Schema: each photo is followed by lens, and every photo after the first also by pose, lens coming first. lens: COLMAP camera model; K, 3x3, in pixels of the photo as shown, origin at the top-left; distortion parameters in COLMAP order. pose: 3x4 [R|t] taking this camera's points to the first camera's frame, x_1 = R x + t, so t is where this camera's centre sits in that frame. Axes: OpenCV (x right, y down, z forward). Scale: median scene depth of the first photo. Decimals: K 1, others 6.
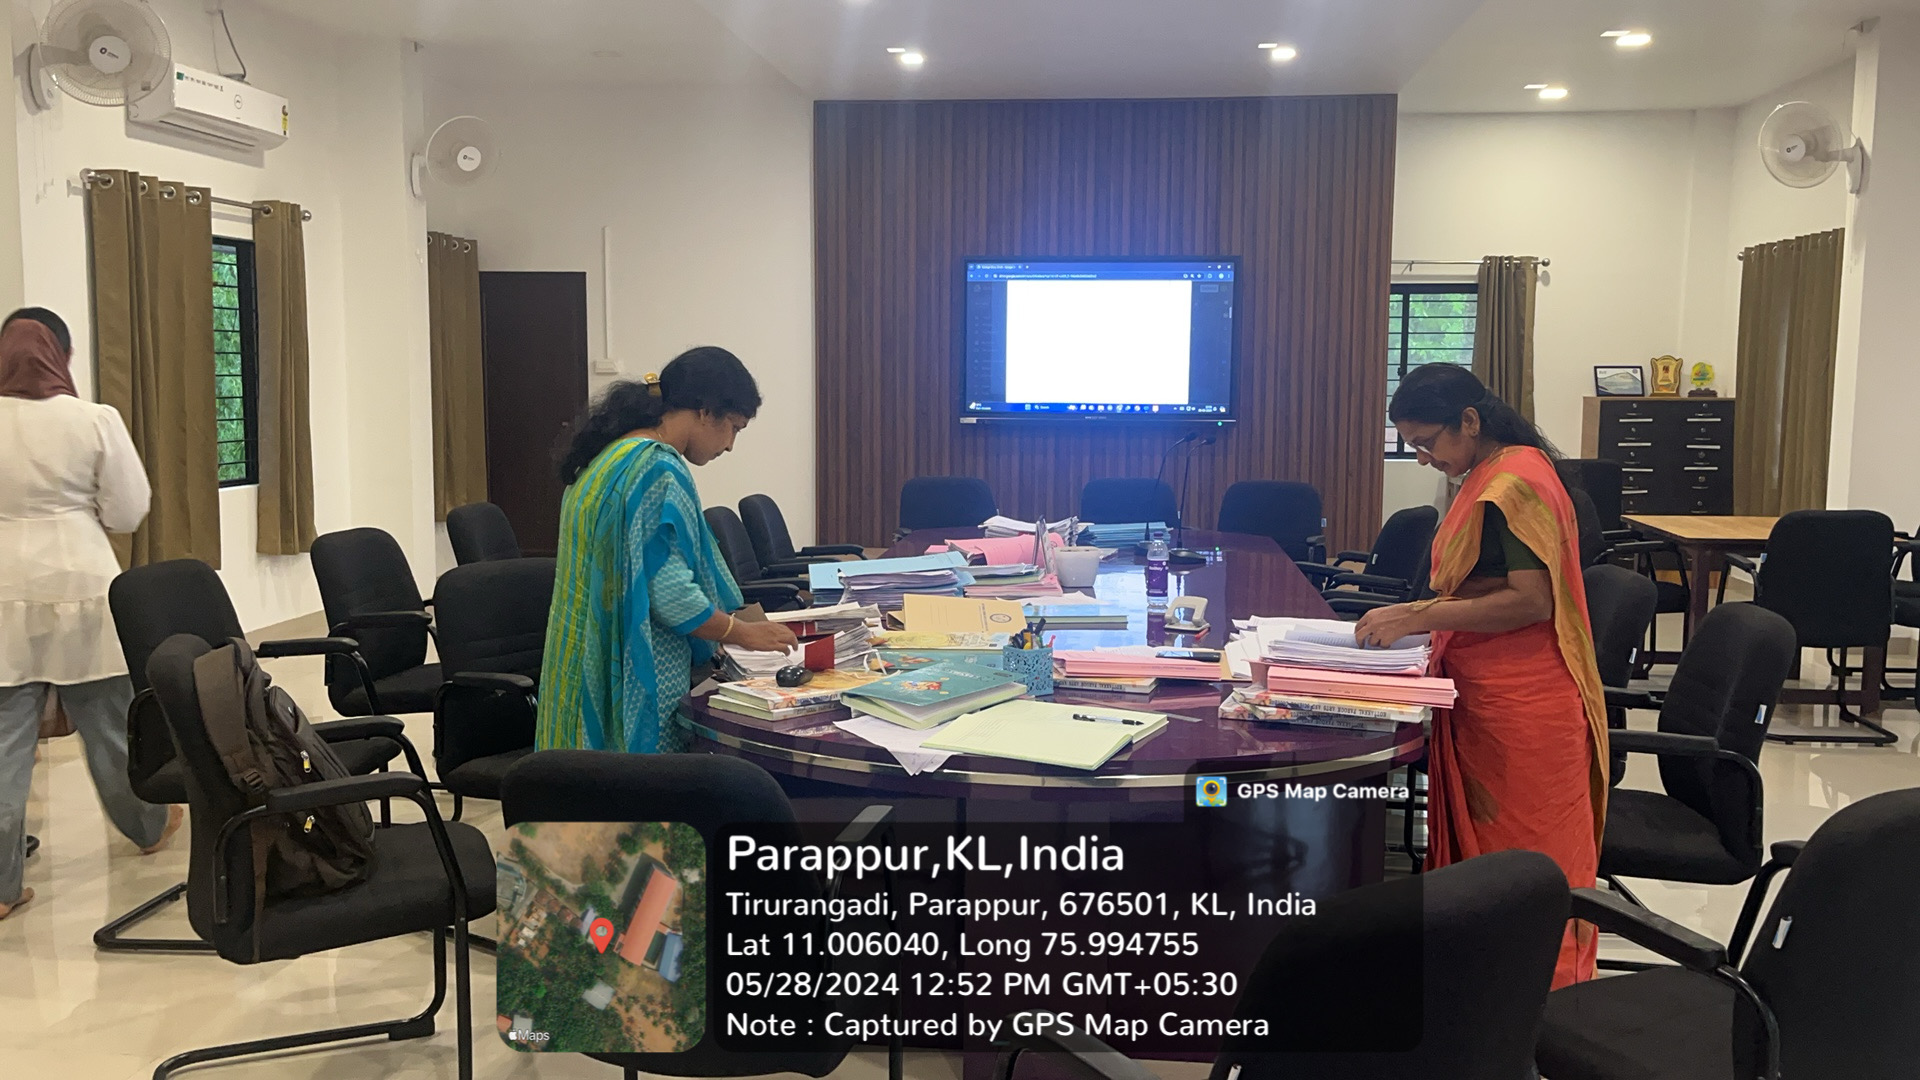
lens RADIAL K [[1758.1, 0, 960.0], [0, 1758.1, 540.0], [0, 0, 1]] dist [0.006398, -0.003234]
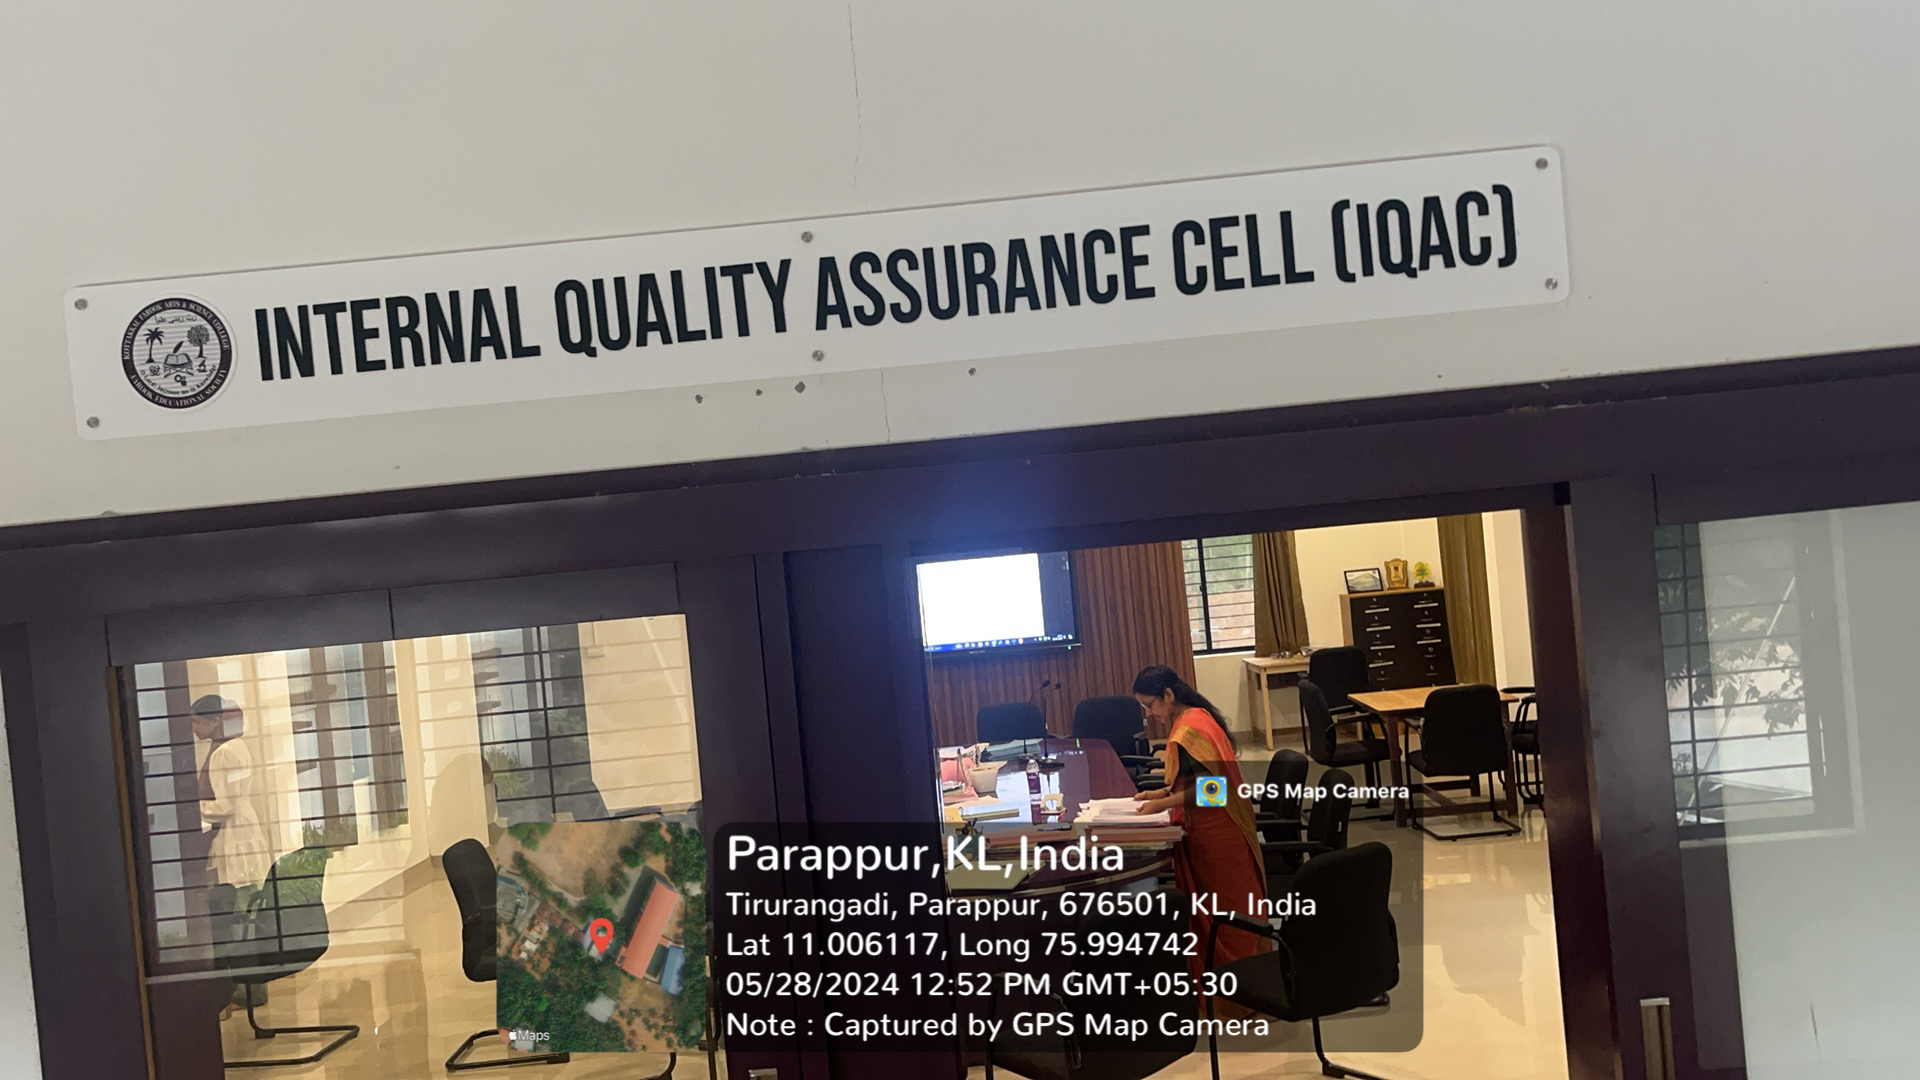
lens RADIAL K [[1758.1, 0, 960.0], [0, 1758.1, 540.0], [0, 0, 1]] dist [0.006398, -0.003234]
pose [[0.991869, -0.099370, 0.079507, -0.032879], [0.107043, 0.989322, -0.098912, -0.023846], [-0.068829, 0.106618, 0.991915, -0.327861]]
